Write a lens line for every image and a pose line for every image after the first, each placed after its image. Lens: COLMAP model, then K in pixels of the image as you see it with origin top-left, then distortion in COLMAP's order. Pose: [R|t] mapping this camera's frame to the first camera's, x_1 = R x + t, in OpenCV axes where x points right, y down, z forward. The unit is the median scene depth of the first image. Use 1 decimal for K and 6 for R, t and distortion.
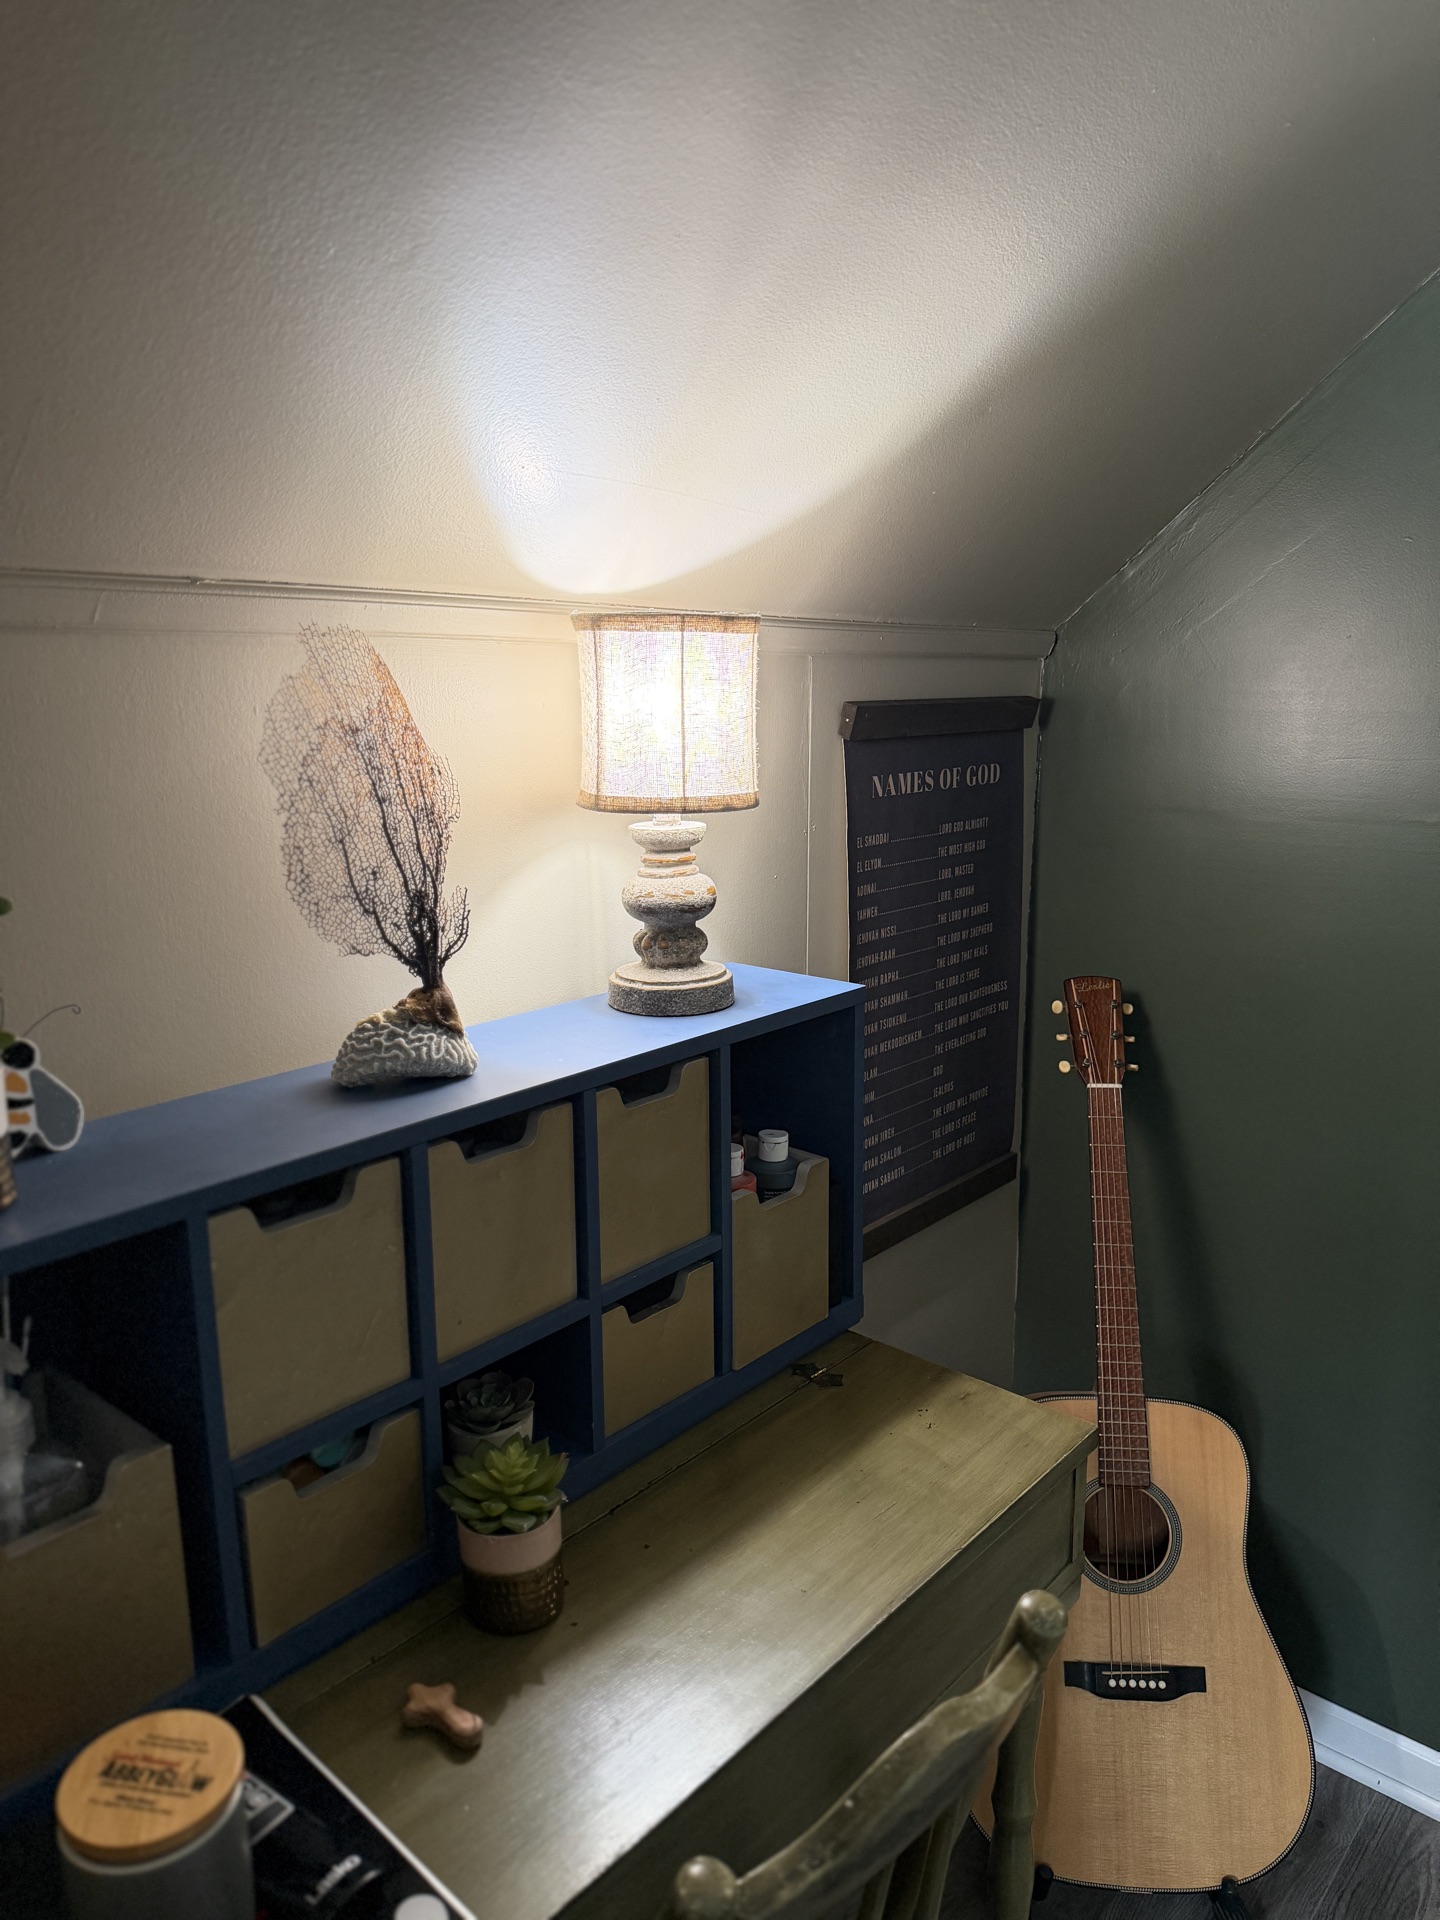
lens RADIAL K [[1307.9, 0, 718.1], [0, 1307.9, 955.3], [0, 0, 1]] dist [0.094191, -0.178080]
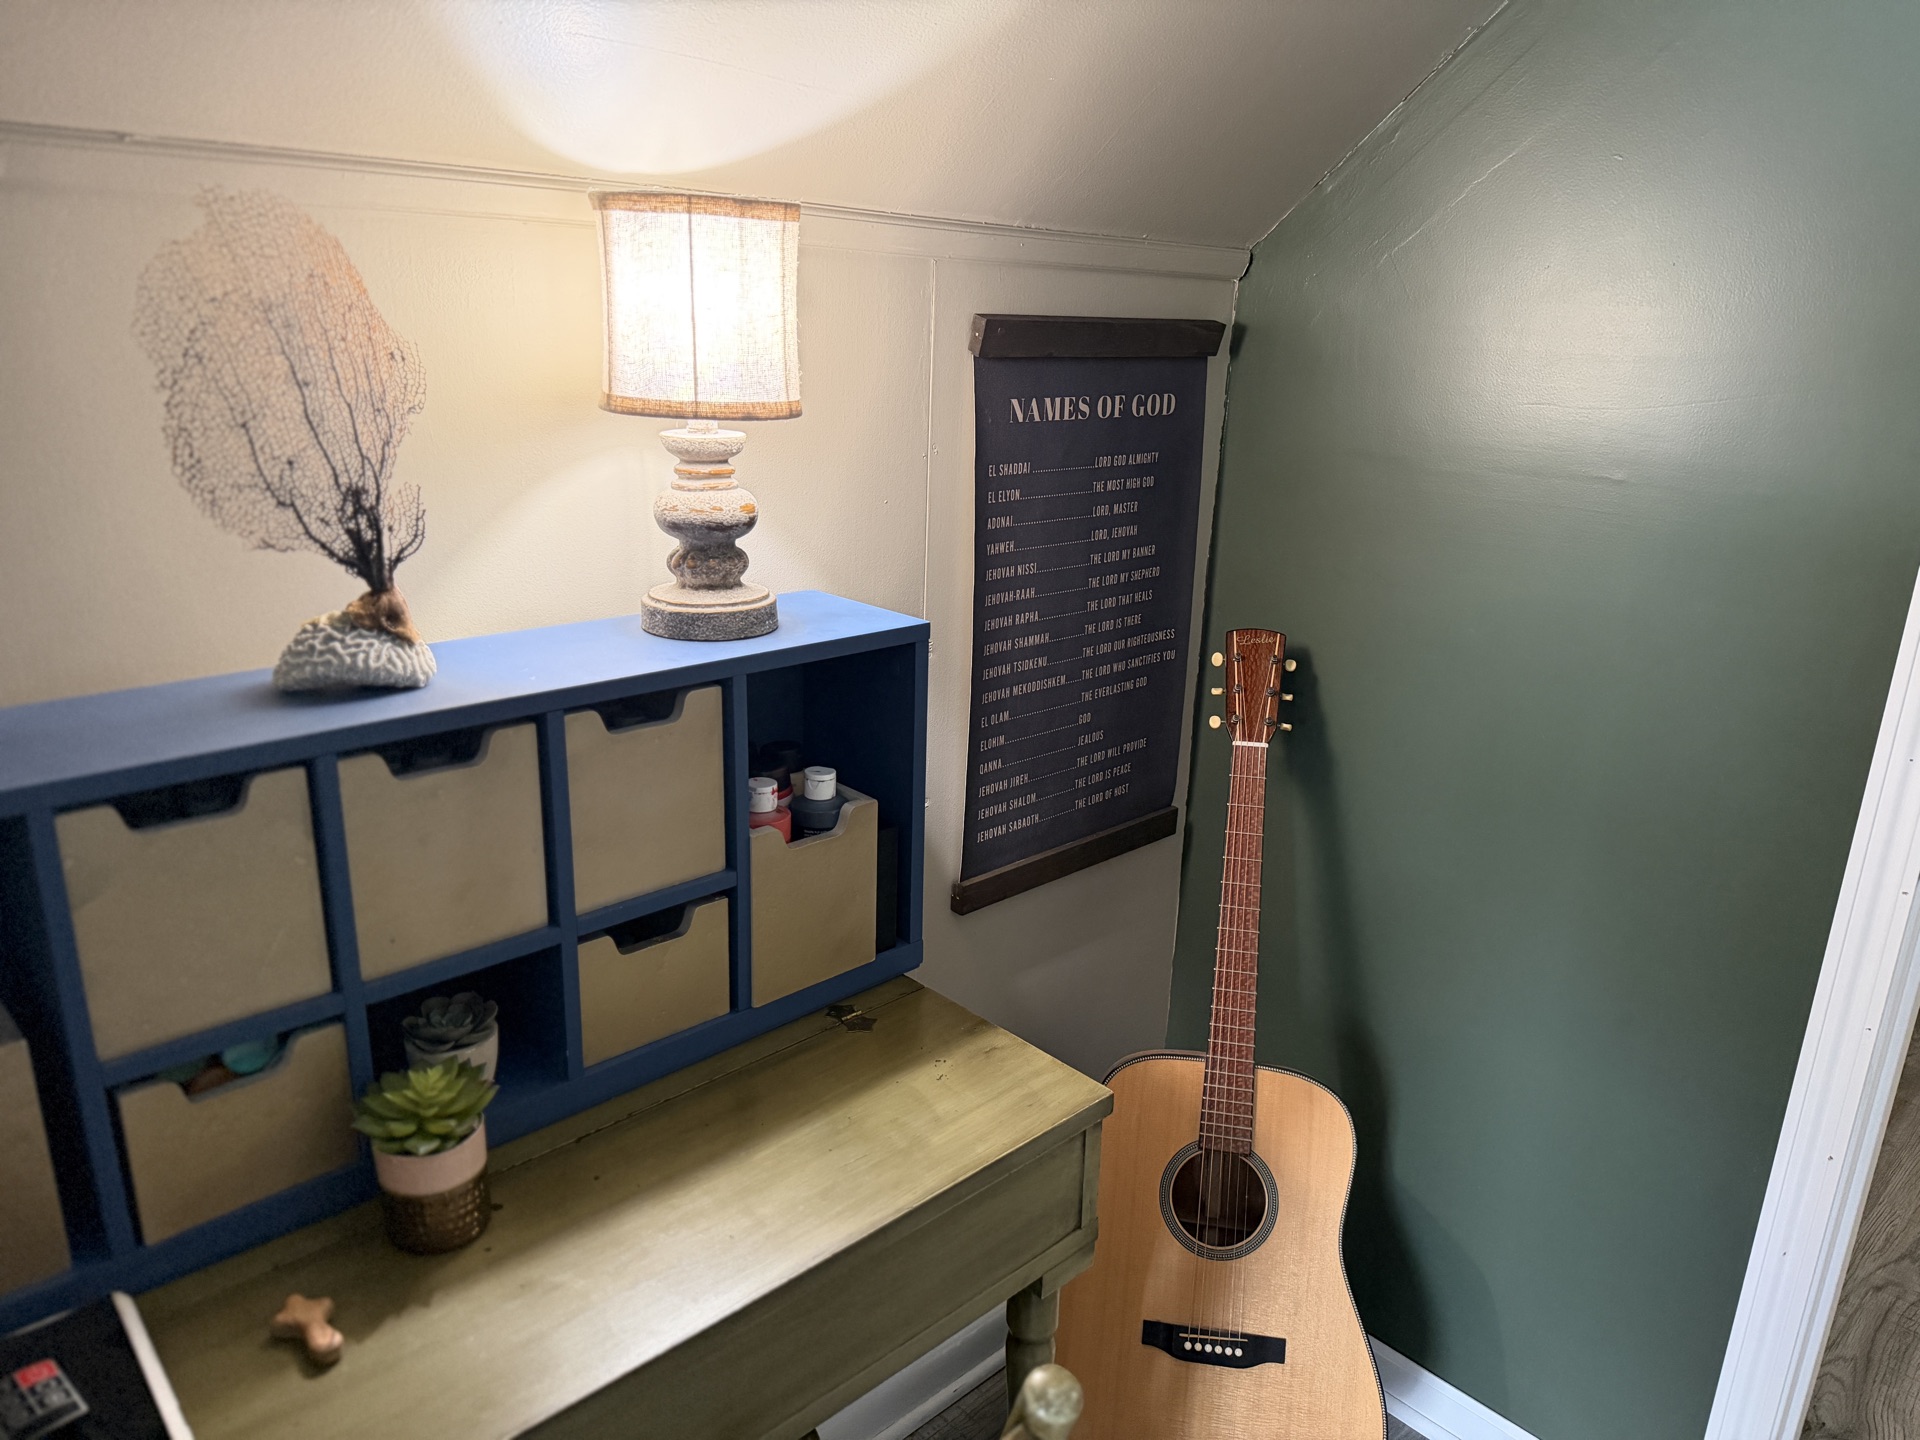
lens RADIAL K [[1307.9, 0, 960.0], [0, 1307.9, 720.0], [0, 0, 1]] dist [0.094191, -0.178080]
pose [[0.995959, 0.062293, -0.064693, 0.215766], [-0.055727, 0.993550, 0.098754, -0.000373], [0.070427, -0.094749, 0.993007, 0.067881]]
